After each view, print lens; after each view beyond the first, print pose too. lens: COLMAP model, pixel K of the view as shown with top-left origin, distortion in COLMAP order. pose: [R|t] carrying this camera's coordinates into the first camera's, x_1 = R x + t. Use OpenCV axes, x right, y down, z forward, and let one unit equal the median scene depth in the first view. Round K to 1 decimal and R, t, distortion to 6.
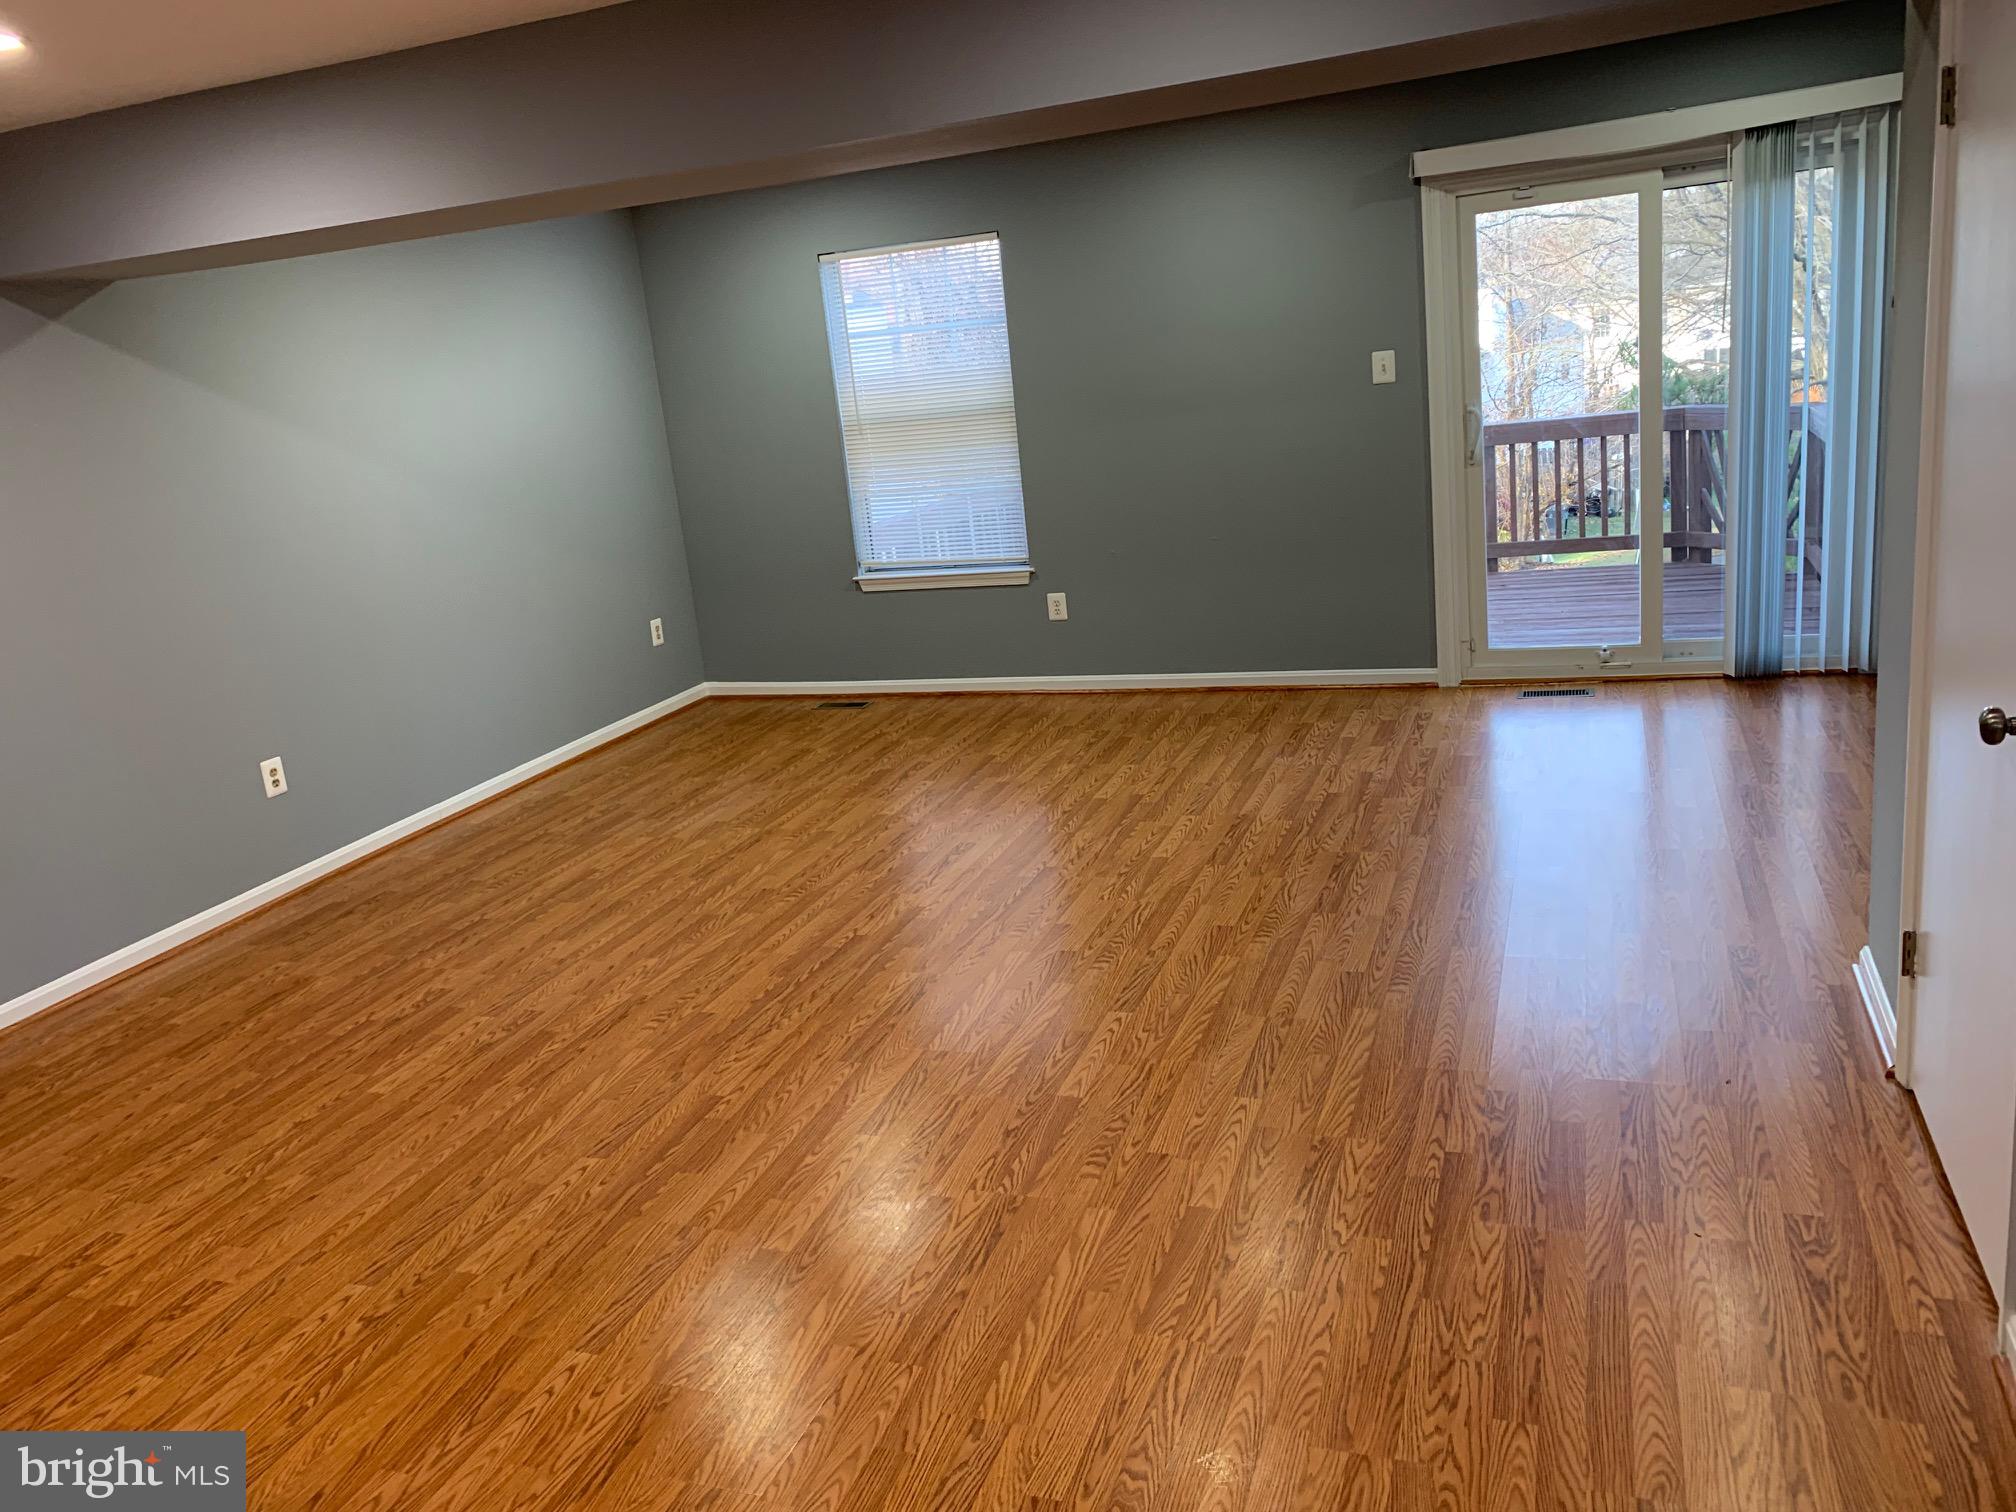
lens RADIAL K [[1526.5, 0, 1055.8], [0, 1526.5, 749.7], [0, 0, 1]] dist [0.135732, -0.136418]
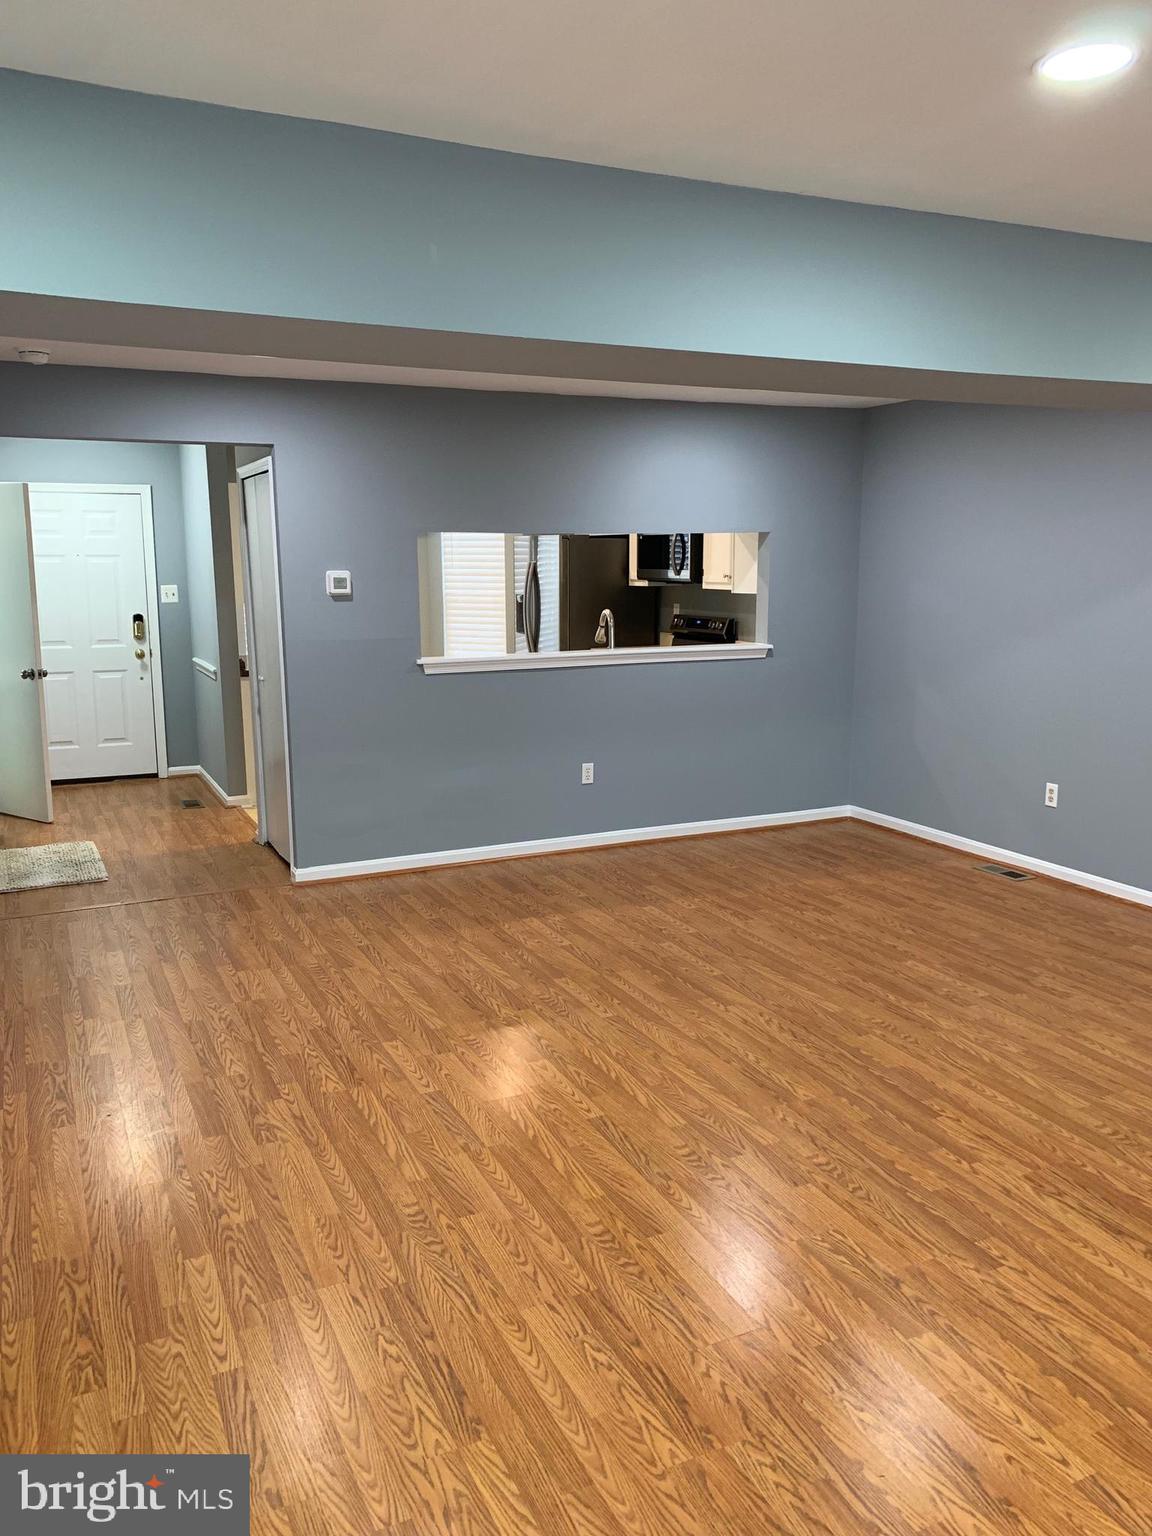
lens RADIAL K [[1163.1, 0, 576.0], [0, 1163.1, 768.0], [0, 0, 1]] dist [0.135732, -0.136418]
pose [[-0.708579, 0.240695, -0.663311, 0.576783], [-0.101495, 0.895485, 0.433365, -0.456482], [0.698294, 0.374396, -0.610093, 1.381241]]
